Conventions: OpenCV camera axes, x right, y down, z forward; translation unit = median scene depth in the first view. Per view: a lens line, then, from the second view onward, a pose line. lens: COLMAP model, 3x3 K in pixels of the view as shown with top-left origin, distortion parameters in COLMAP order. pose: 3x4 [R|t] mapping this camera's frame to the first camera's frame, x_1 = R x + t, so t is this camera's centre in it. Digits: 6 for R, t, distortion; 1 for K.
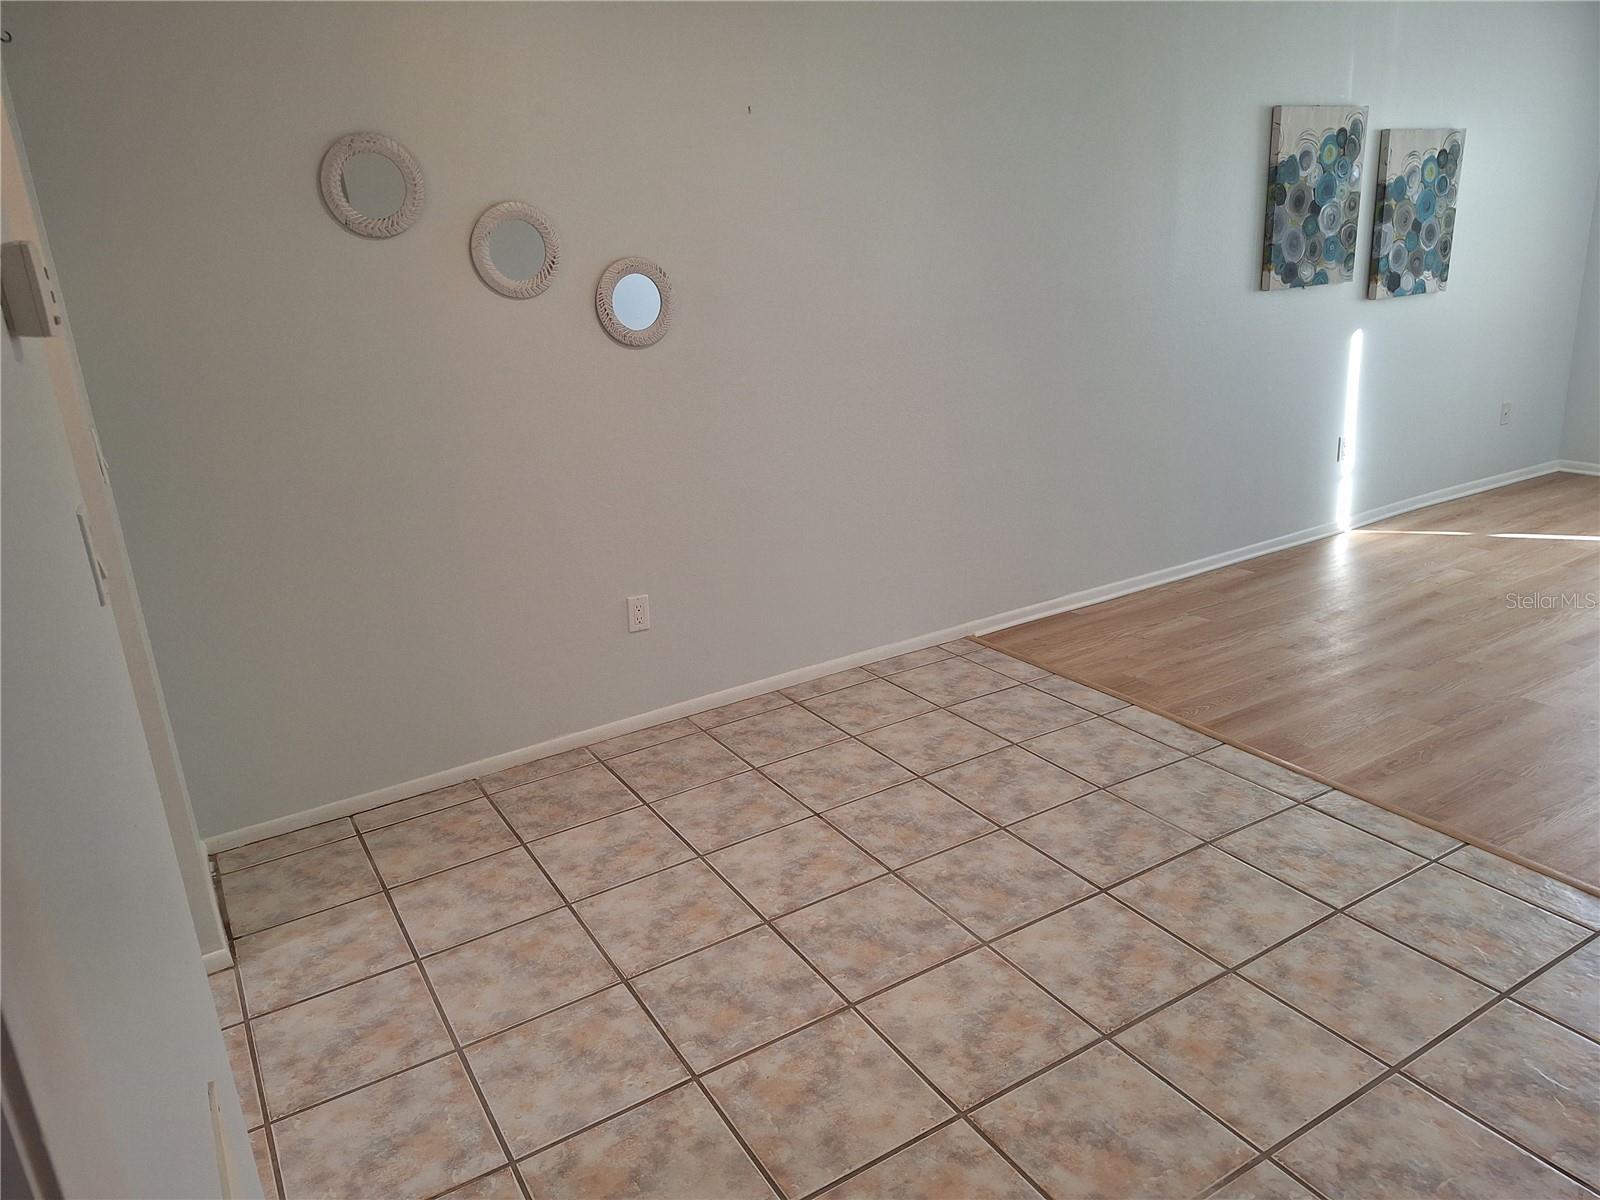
lens RADIAL K [[1105.6, 0, 804.3], [0, 1105.6, 593.4], [0, 0, 1]] dist [0.075721, -0.084105]
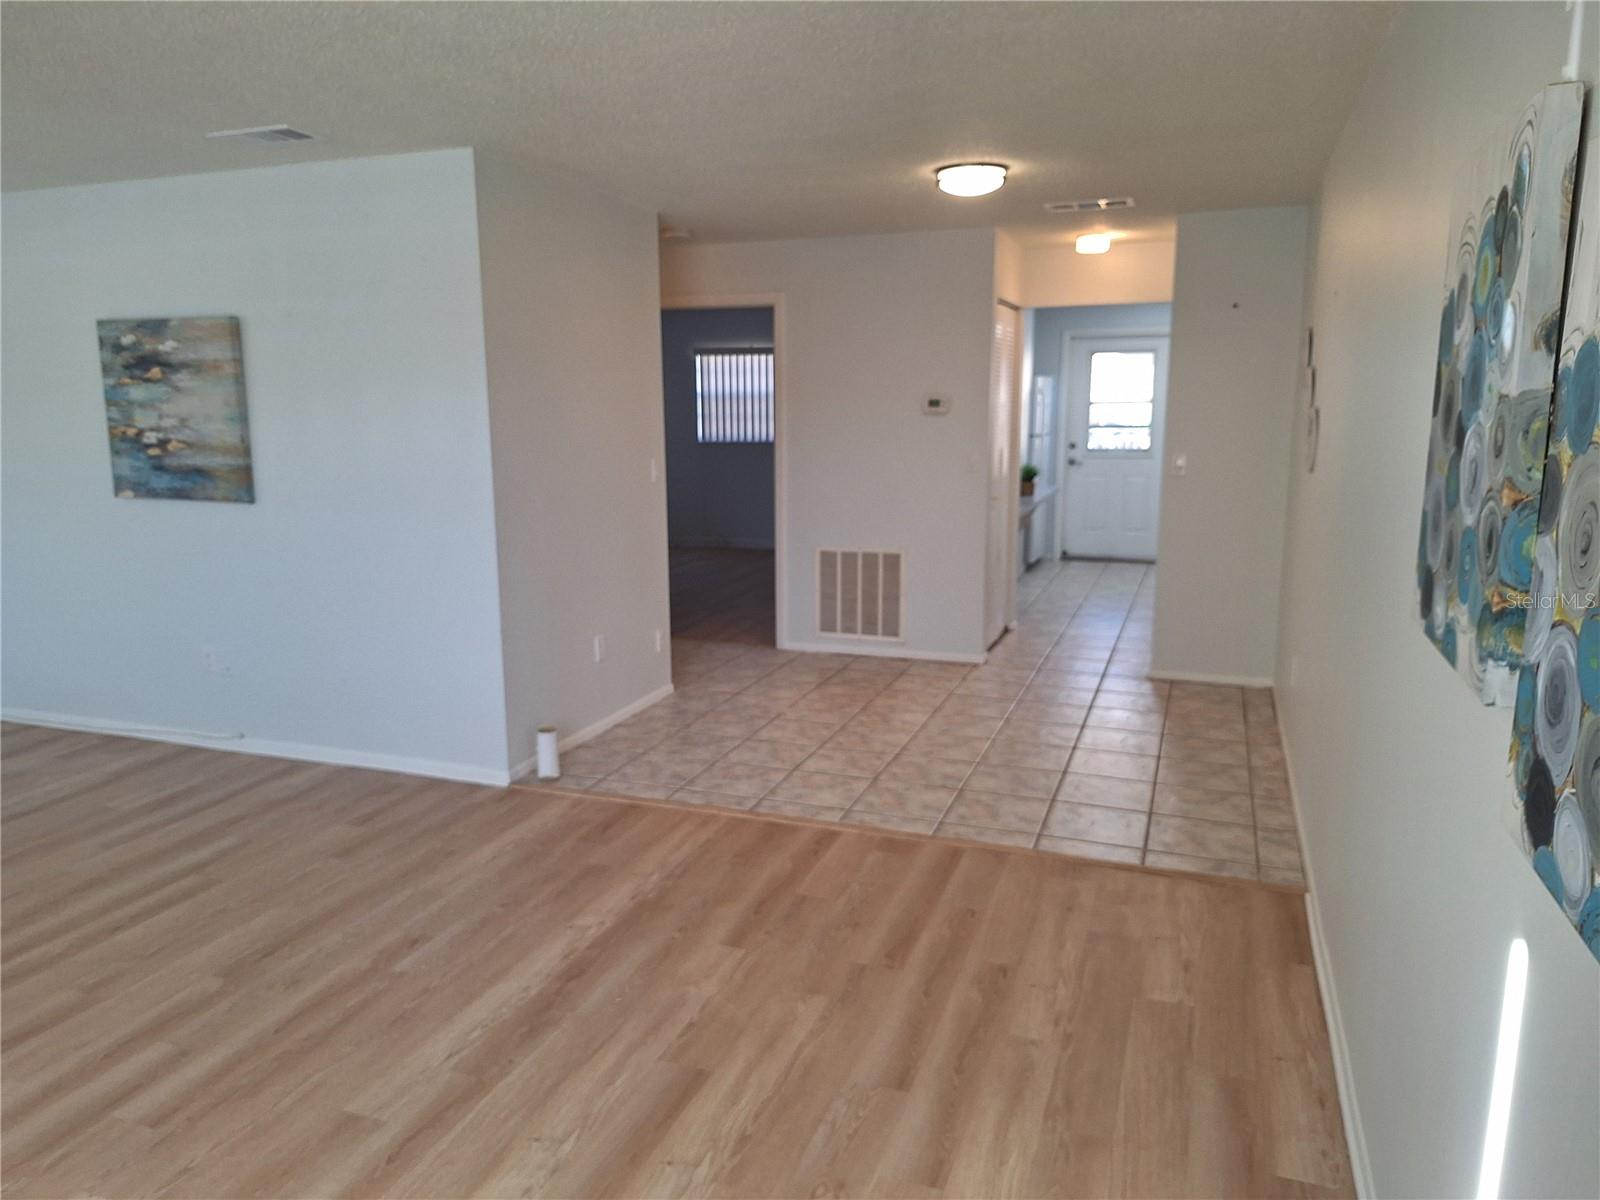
lens RADIAL K [[1114.8, 0, 796.3], [0, 1114.8, 612.2], [0, 0, 1]] dist [0.000647, -0.029515]
pose [[-0.774520, 0.185992, -0.604587, 1.105968], [-0.137046, 0.883751, 0.447440, -0.563313], [0.617525, 0.429408, -0.658994, 1.508465]]
